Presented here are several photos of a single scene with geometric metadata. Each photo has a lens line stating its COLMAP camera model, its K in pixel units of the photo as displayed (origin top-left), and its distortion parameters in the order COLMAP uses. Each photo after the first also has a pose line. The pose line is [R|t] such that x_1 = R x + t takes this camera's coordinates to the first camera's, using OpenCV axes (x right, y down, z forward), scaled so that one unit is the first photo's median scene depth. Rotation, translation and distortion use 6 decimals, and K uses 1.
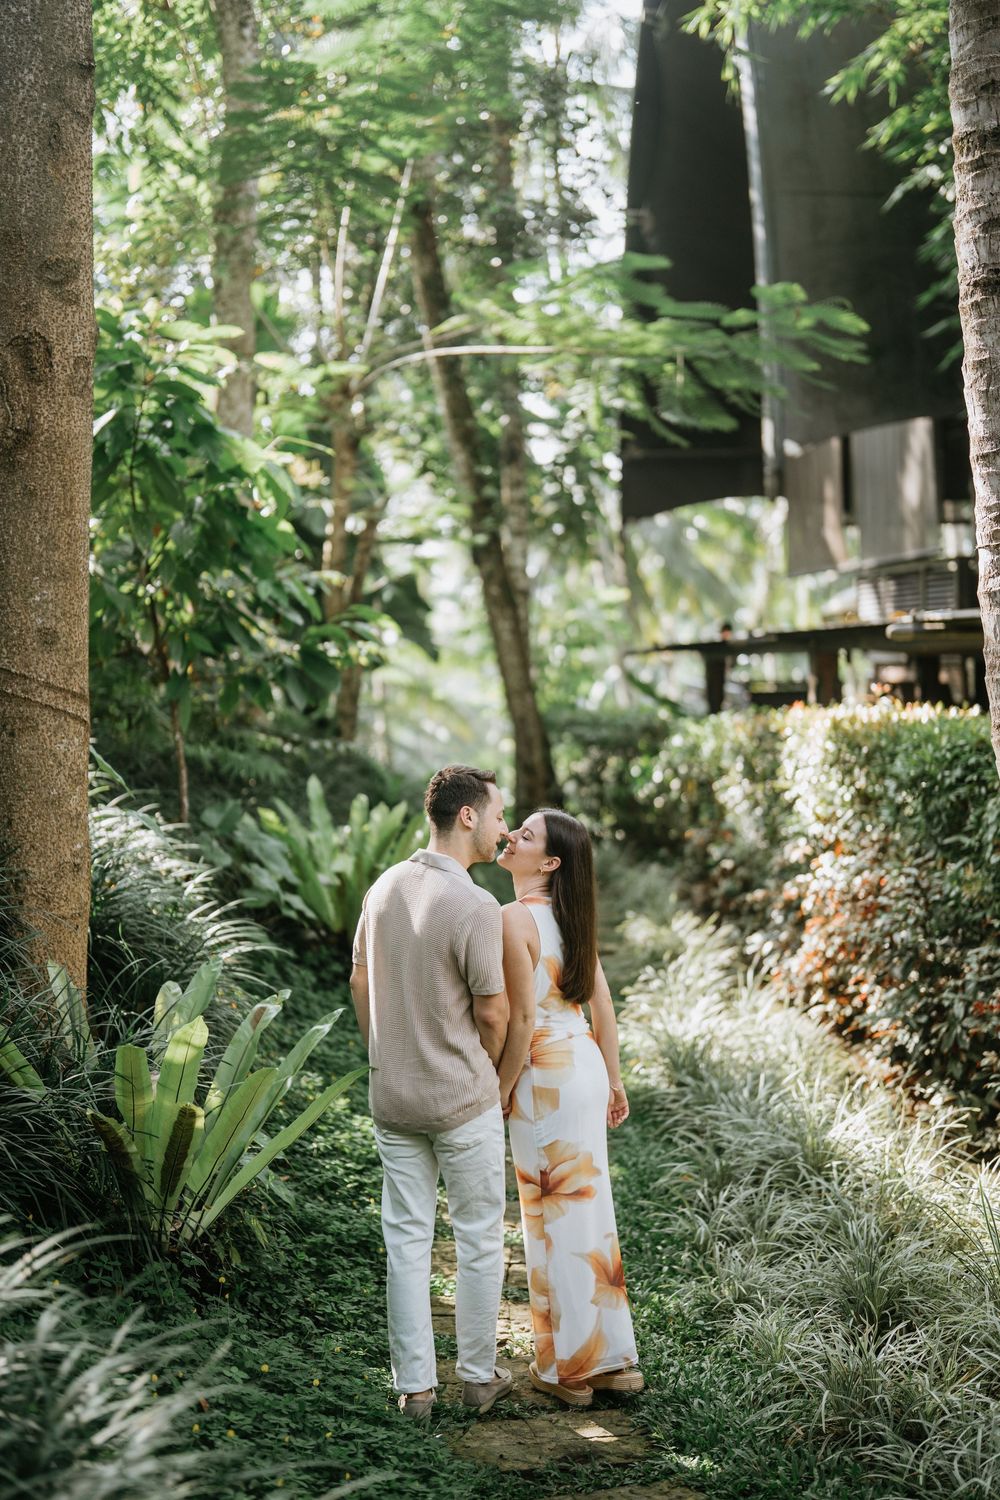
lens RADIAL K [[2156.0, 0, 500.0], [0, 2156.0, 750.0], [0, 0, 1]] dist [-0.137808, 1.188063]
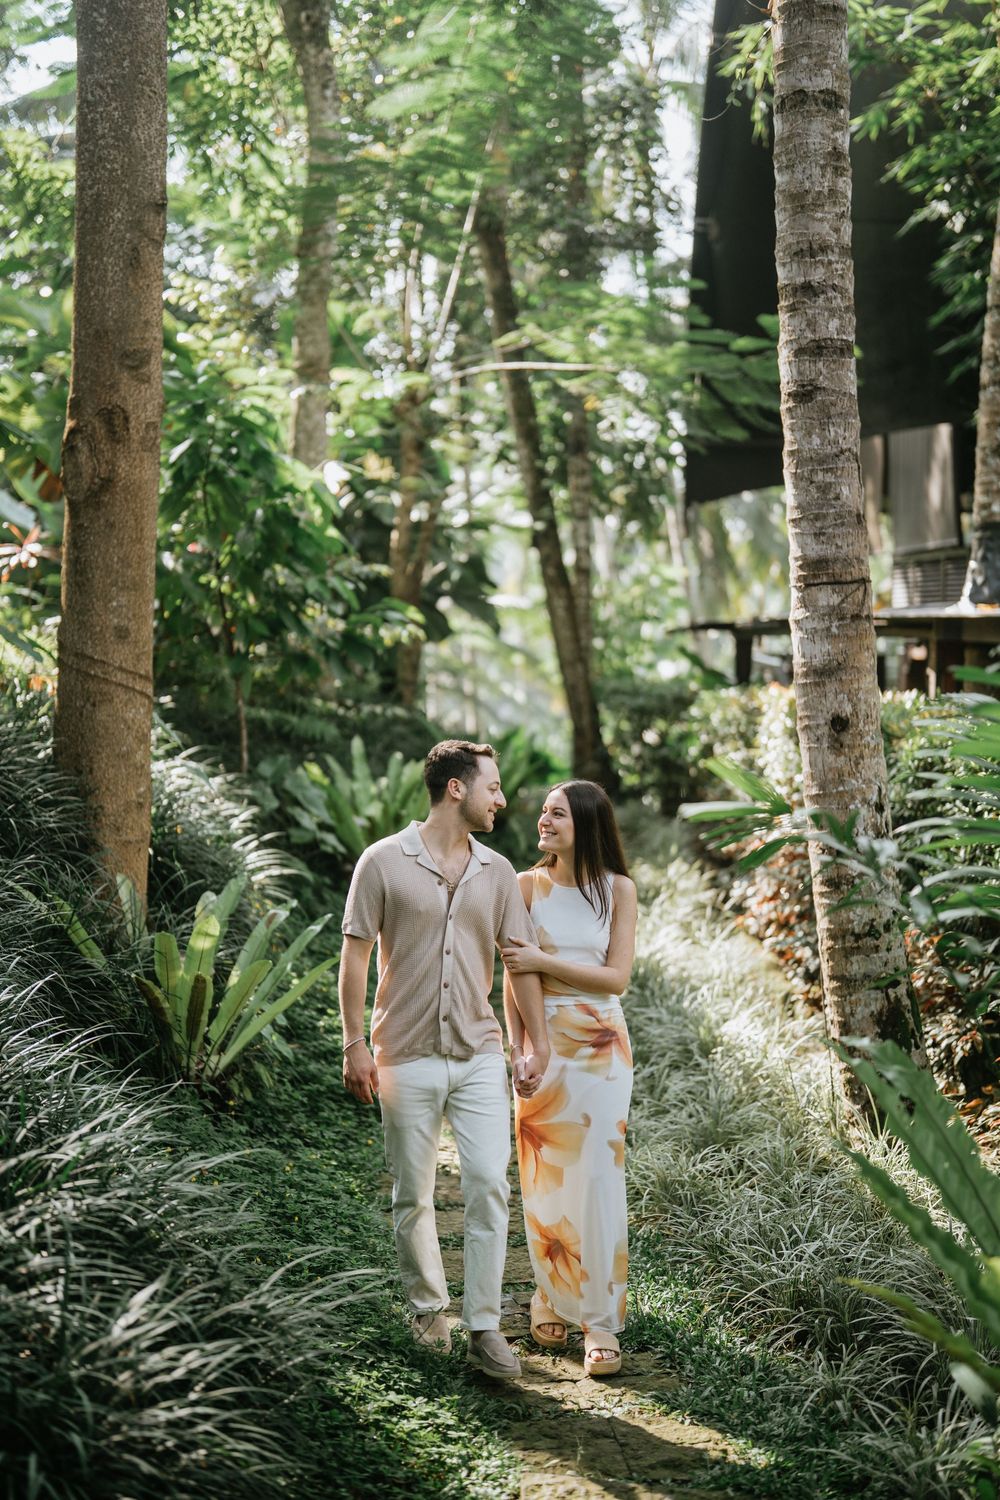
lens RADIAL K [[2156.0, 0, 500.0], [0, 2156.0, 750.0], [0, 0, 1]] dist [-0.137808, 1.188063]
pose [[0.998015, 0.022928, -0.058650, 0.071346], [-0.021669, 0.999523, 0.022012, -0.009652], [0.059127, -0.020697, 0.998036, -0.220290]]
